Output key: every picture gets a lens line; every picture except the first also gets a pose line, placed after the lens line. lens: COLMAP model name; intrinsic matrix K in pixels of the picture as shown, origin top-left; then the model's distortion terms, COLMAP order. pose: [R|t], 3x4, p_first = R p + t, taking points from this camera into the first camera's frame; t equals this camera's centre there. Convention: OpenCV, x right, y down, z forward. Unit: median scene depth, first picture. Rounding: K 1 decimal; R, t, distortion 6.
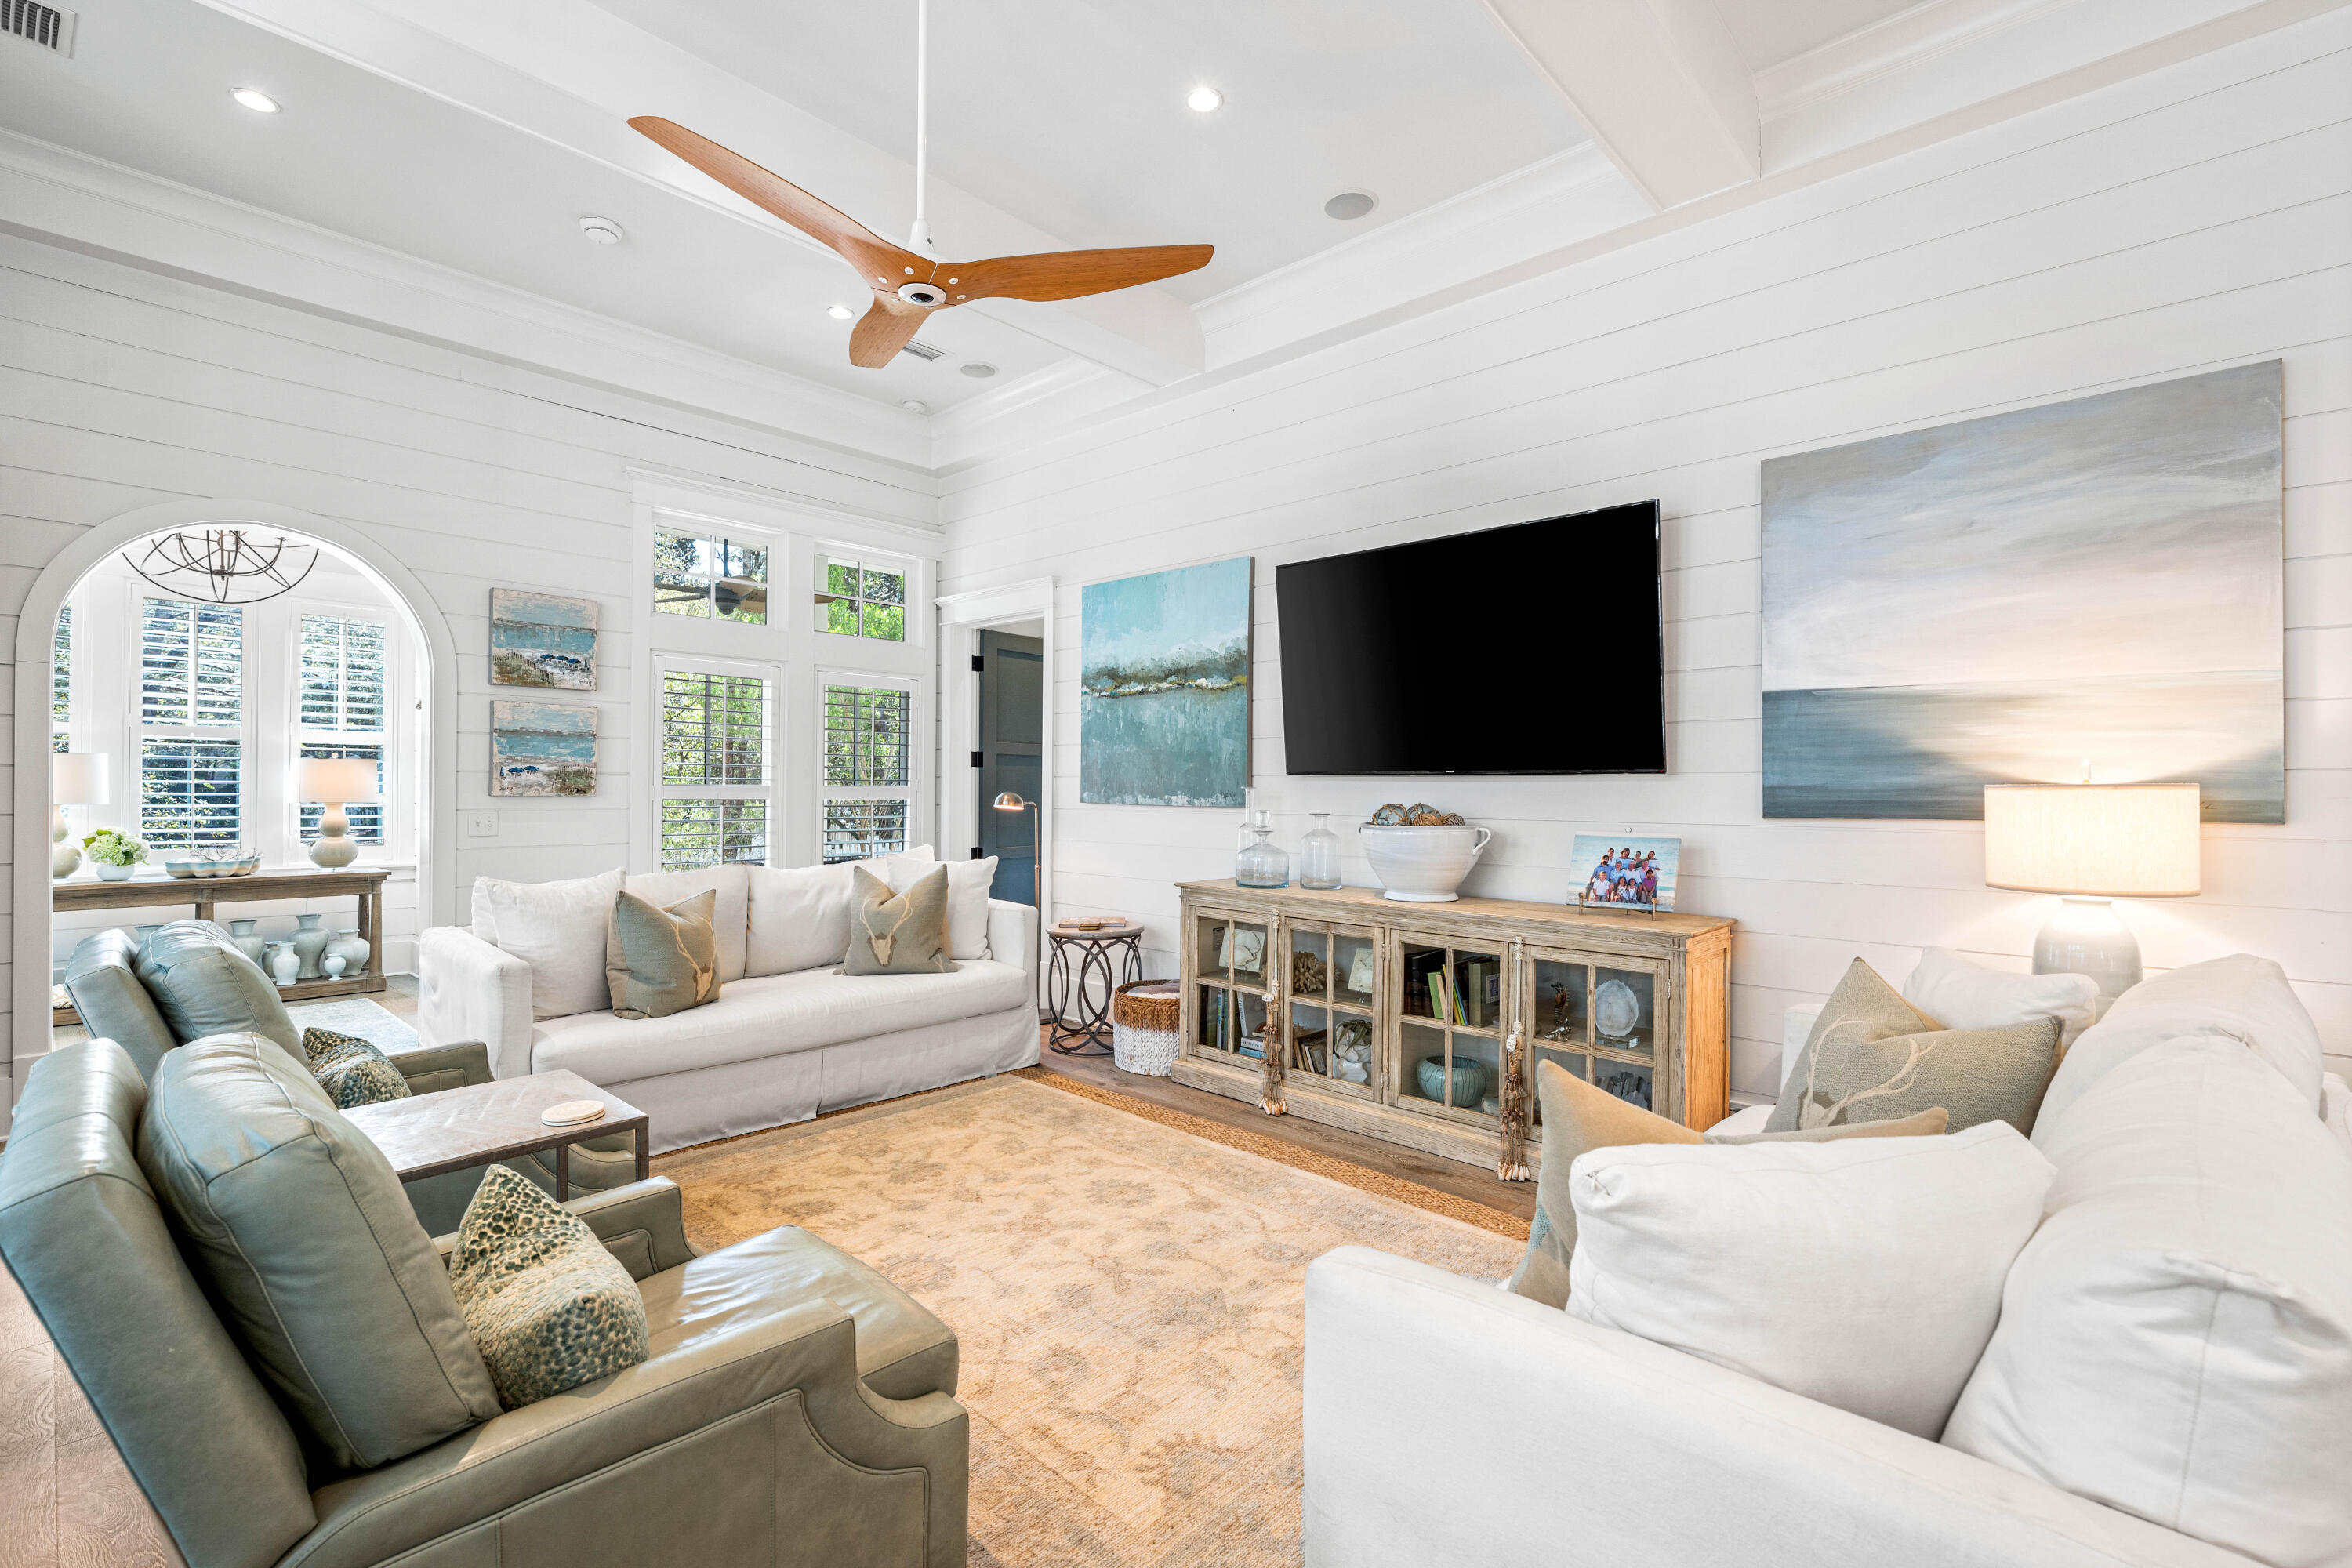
lens RADIAL K [[1057.2, 0, 1182.9], [0, 1057.2, 783.5], [0, 0, 1]] dist [-0.003160, 0.000312]
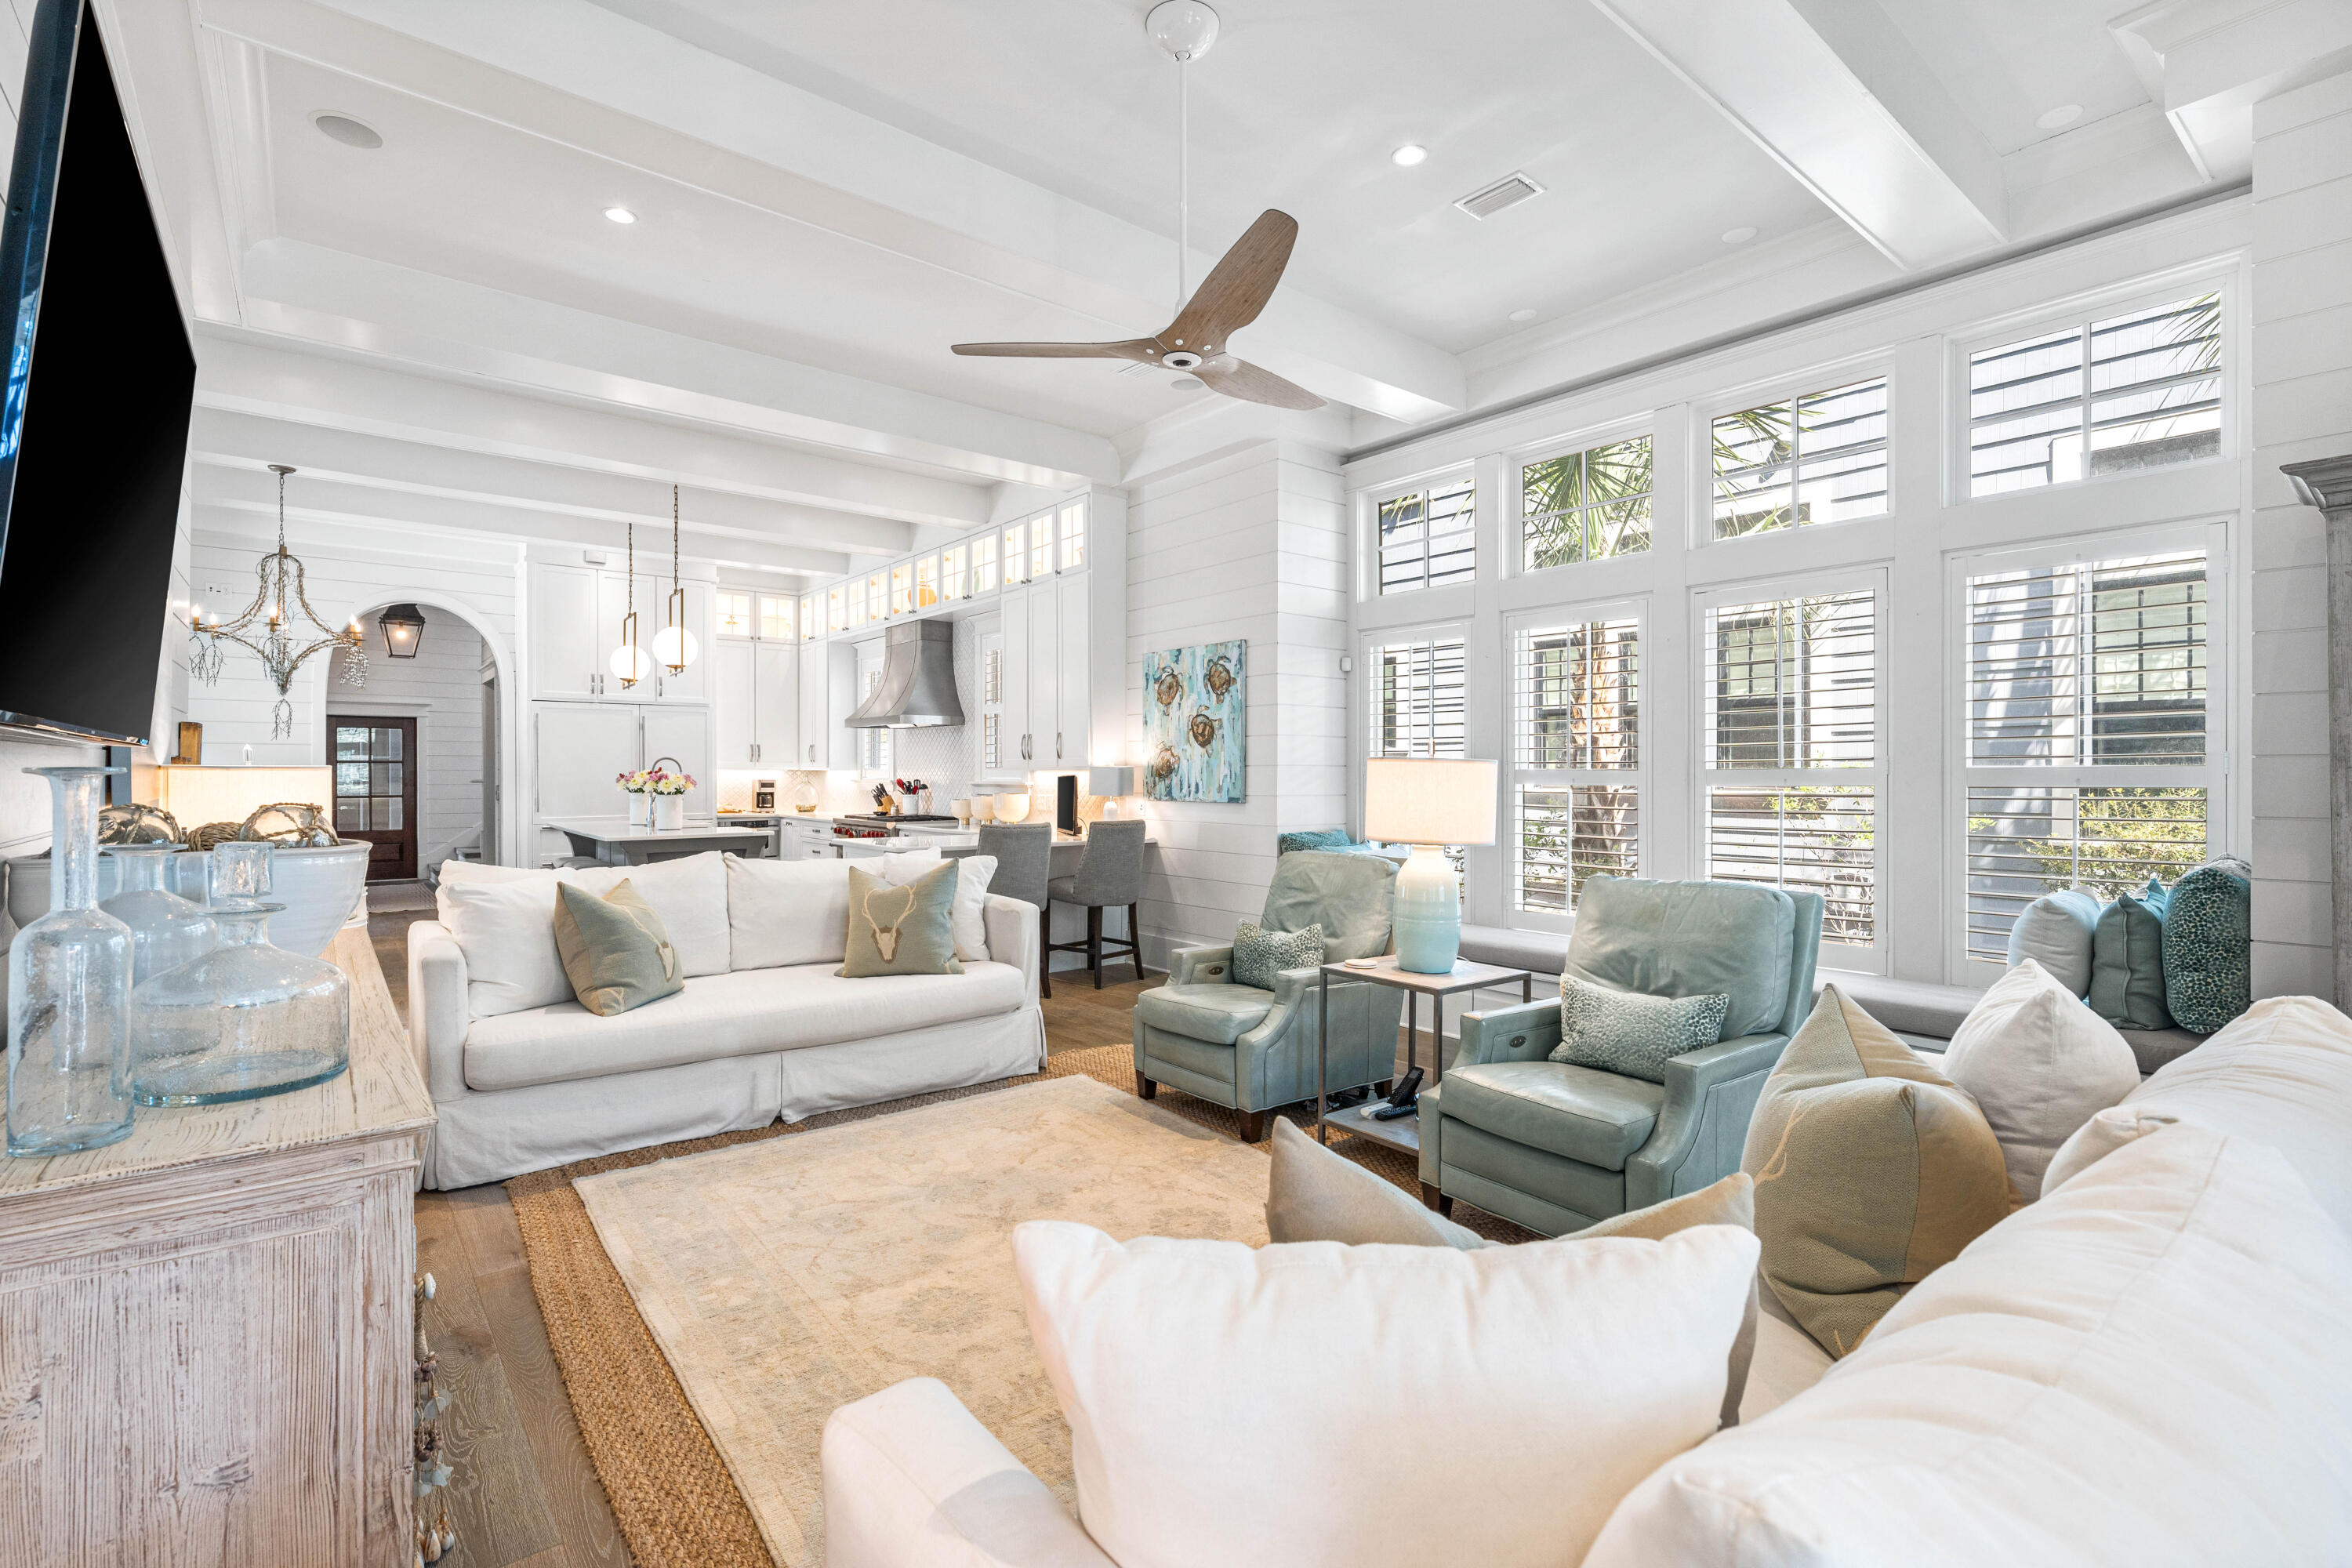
lens RADIAL K [[1057.2, 0, 1170.4], [0, 1057.2, 777.4], [0, 0, 1]] dist [-0.003160, 0.000312]
pose [[-0.989869, -0.003130, 0.141952, -0.370858], [-0.002982, 0.999995, 0.001253, 0.011211], [-0.141955, 0.000817, -0.989873, 1.981702]]
